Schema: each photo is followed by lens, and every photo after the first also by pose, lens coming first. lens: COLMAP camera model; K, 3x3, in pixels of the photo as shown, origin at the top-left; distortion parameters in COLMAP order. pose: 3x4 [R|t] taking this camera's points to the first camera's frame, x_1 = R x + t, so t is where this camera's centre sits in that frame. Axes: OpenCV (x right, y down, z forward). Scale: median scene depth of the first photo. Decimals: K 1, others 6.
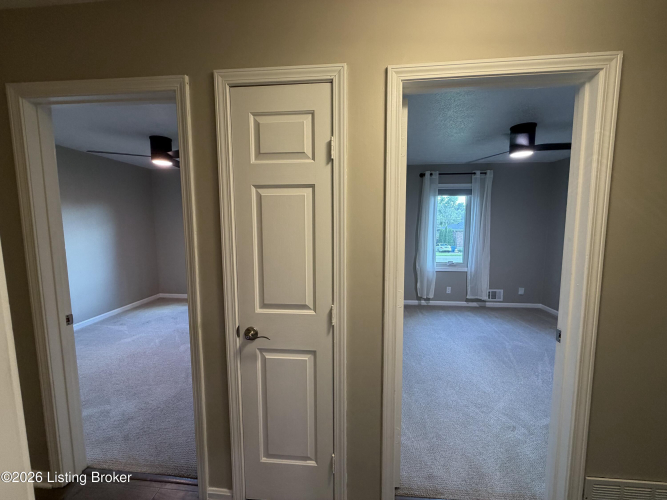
lens RADIAL K [[268.6, 0, 333.8], [0, 268.6, 250.7], [0, 0, 1]] dist [0.001519, -0.000115]
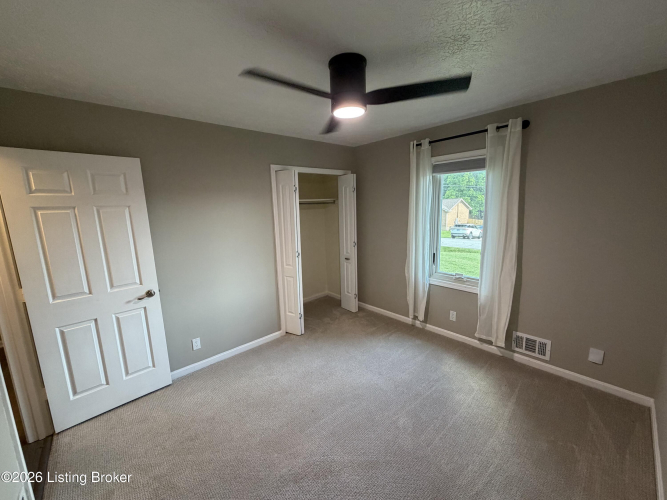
lens RADIAL K [[268.6, 0, 314.6], [0, 268.6, 252.0], [0, 0, 1]] dist [0.001519, -0.000115]
pose [[0.709399, 0.093261, -0.698610, 0.660404], [-0.030502, 0.994341, 0.101766, -0.072138], [0.704147, -0.050884, 0.708229, 0.302461]]
